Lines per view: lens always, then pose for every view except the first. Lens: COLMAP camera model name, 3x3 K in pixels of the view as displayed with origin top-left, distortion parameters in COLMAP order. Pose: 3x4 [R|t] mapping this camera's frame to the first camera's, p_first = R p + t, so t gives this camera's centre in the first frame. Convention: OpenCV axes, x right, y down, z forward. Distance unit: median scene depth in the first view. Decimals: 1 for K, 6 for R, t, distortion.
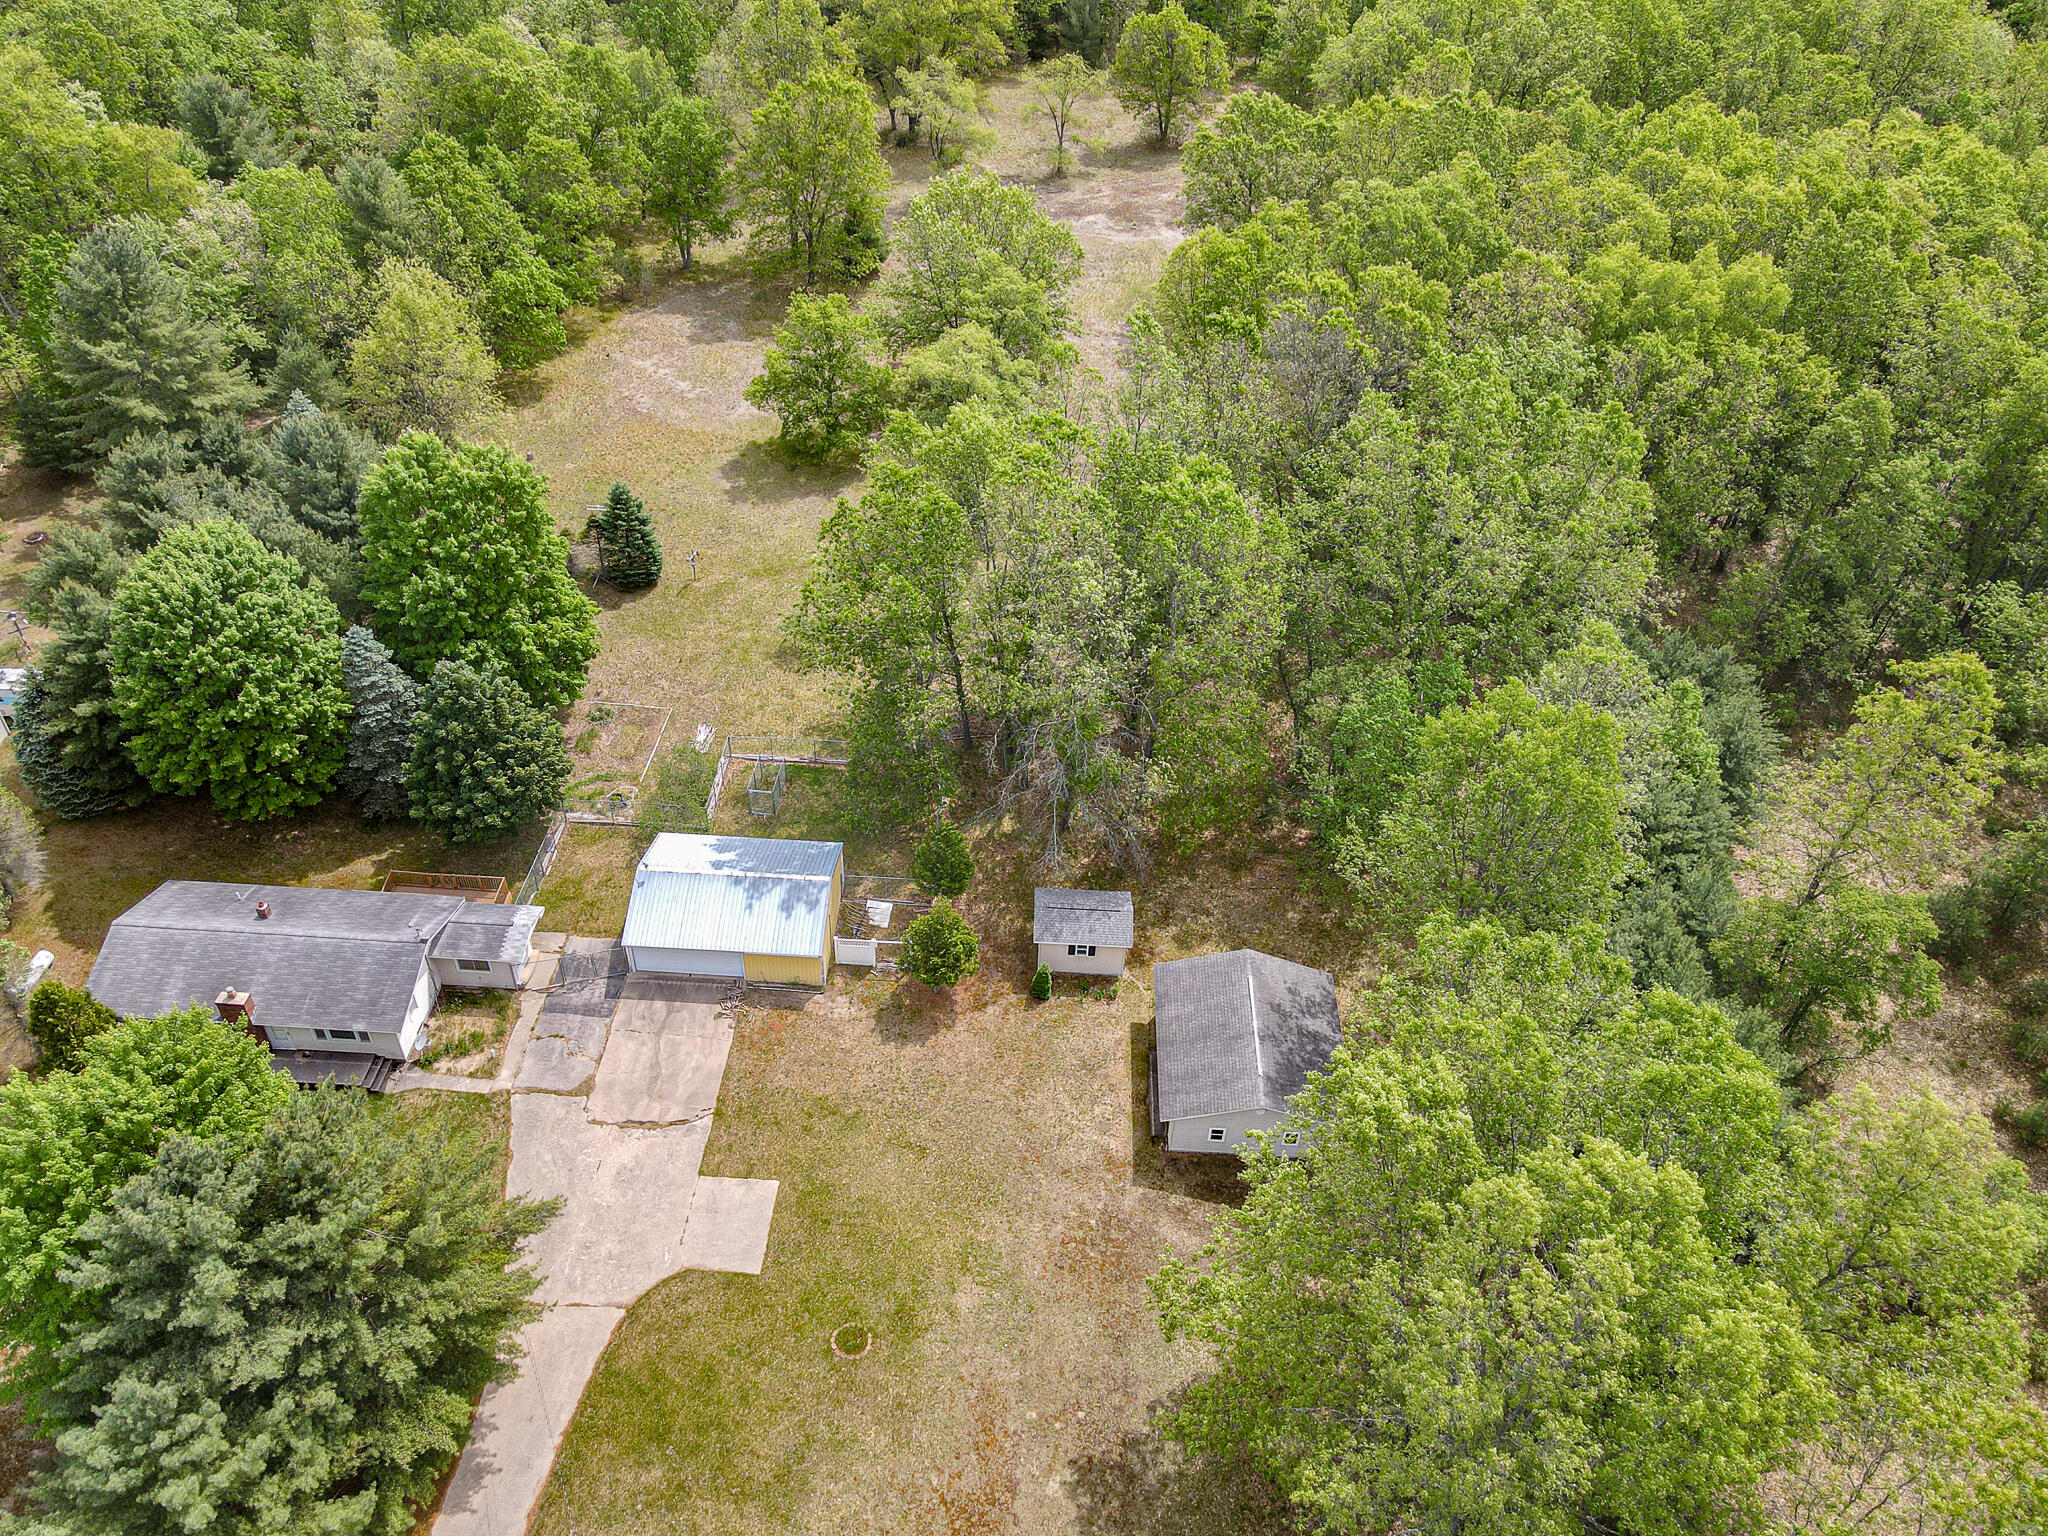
lens RADIAL K [[1464.5, 0, 1024.0], [0, 1464.5, 768.0], [0, 0, 1]] dist [0.008882, 0.000372]
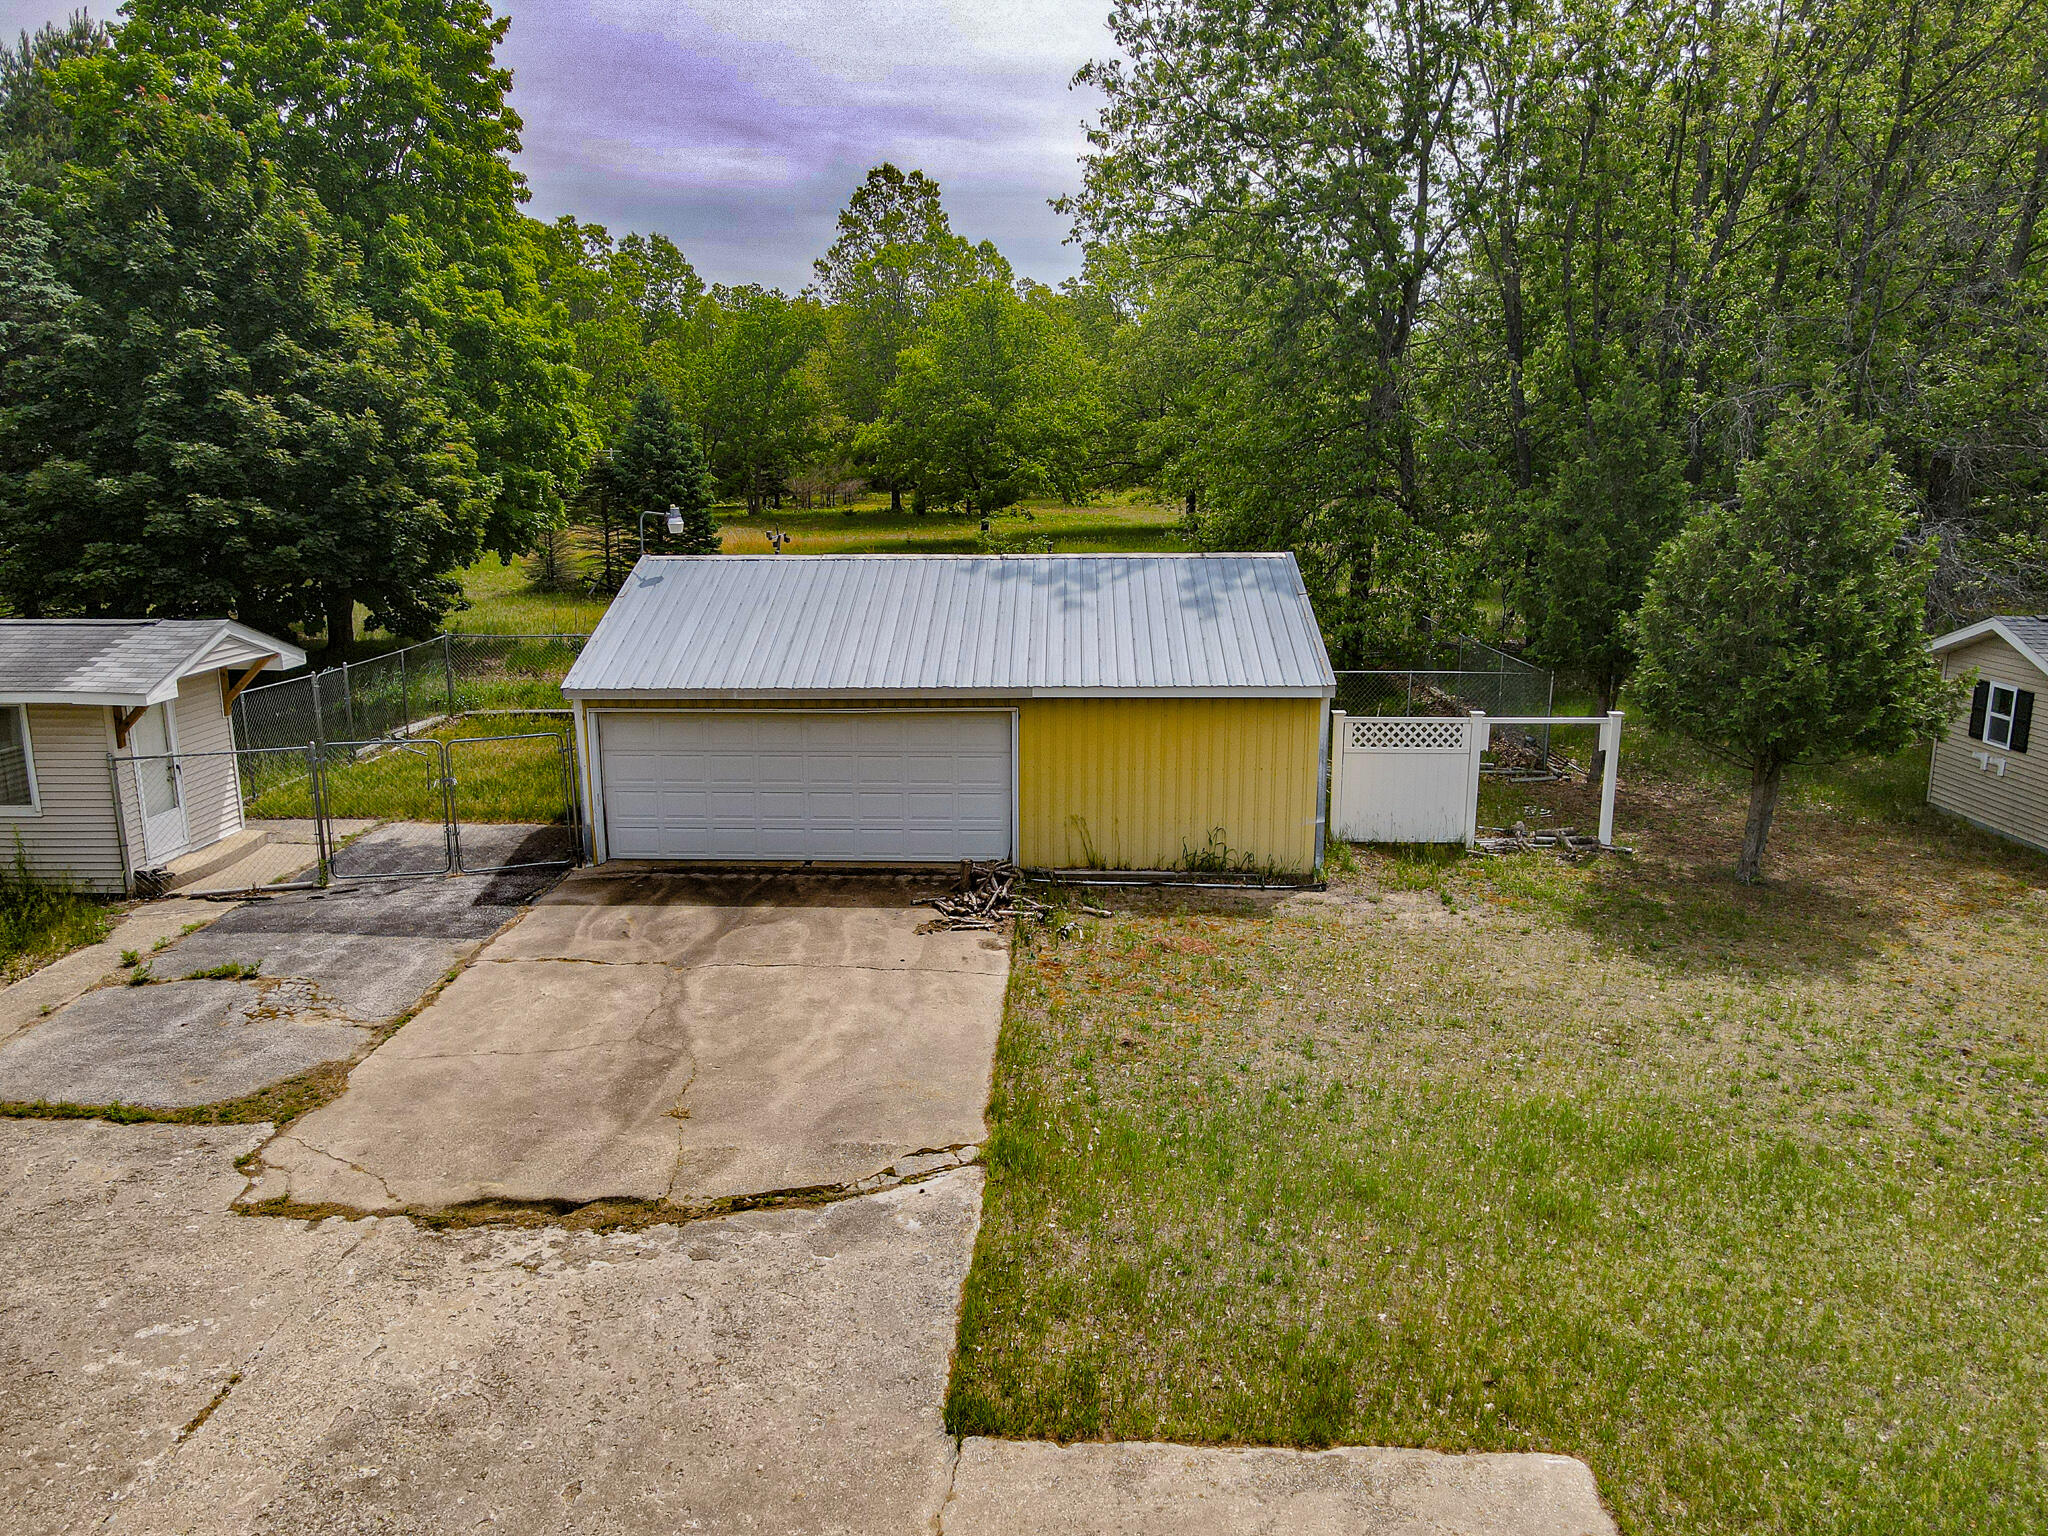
lens RADIAL K [[1489.2, 0, 1024.0], [0, 1489.2, 768.0], [0, 0, 1]] dist [0.008625, 0.004603]
pose [[0.999087, -0.042636, -0.002872, -0.194057], [0.036372, 0.883746, -0.466551, 0.262913], [0.022430, 0.466021, 0.884490, 0.780787]]
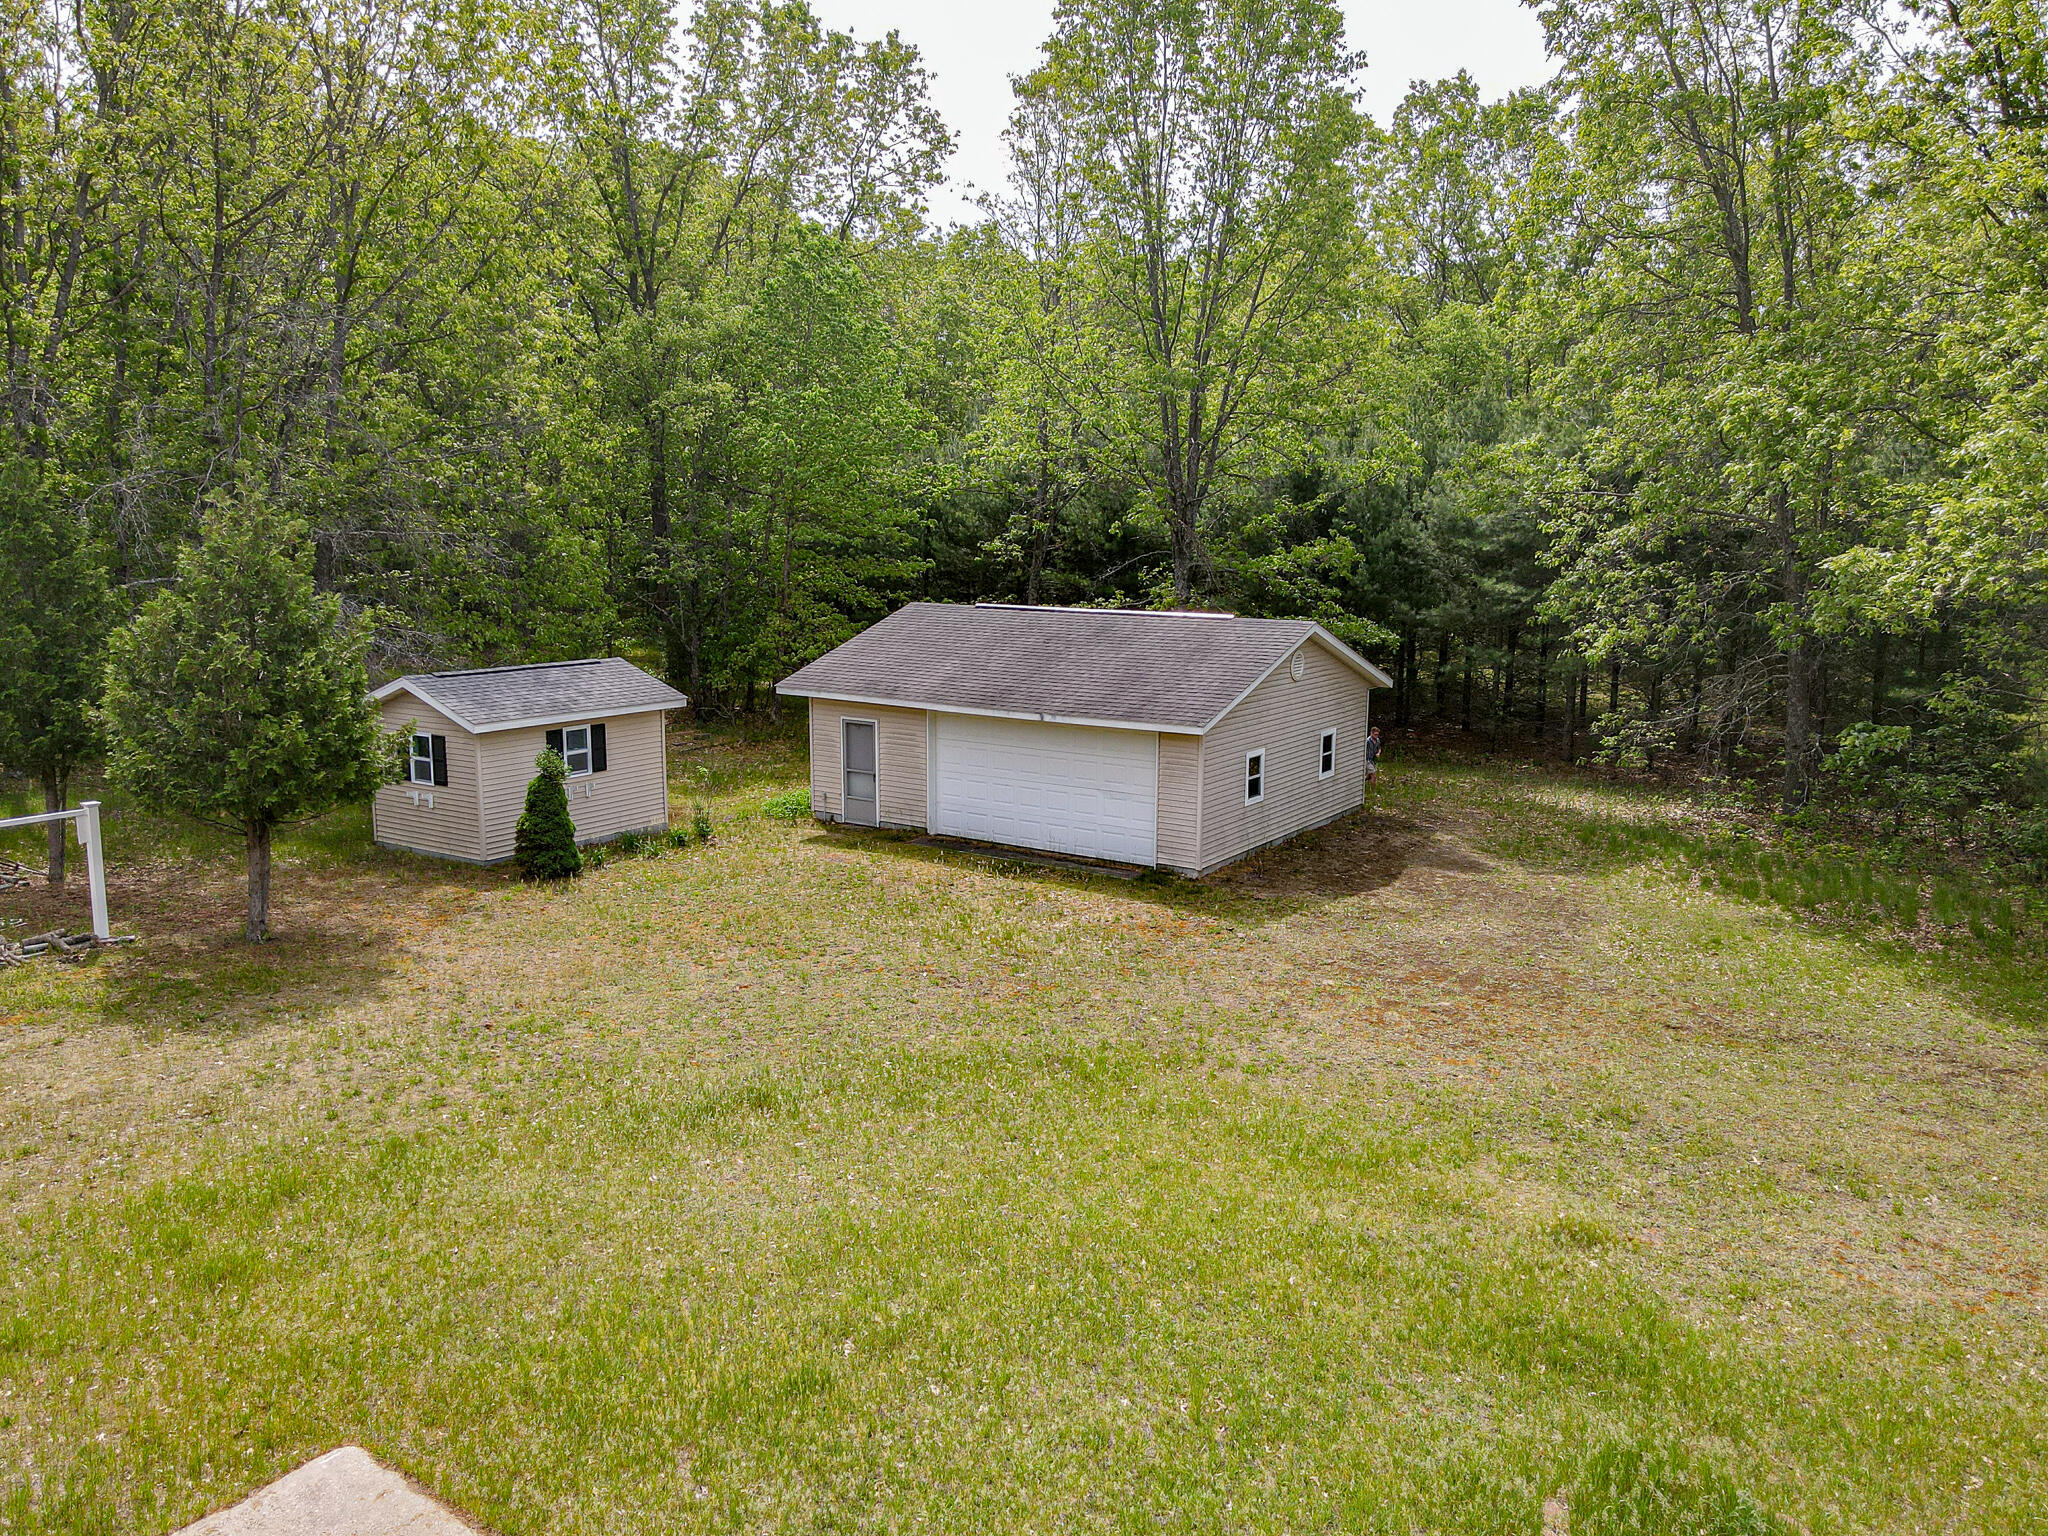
lens RADIAL K [[1464.5, 0, 1024.0], [0, 1464.5, 768.0], [0, 0, 1]] dist [0.008882, 0.000372]
pose [[0.517113, -0.173061, 0.838239, -0.220325], [0.559376, 0.809591, -0.177935, 0.265676], [-0.647837, 0.560903, 0.515456, 0.772559]]
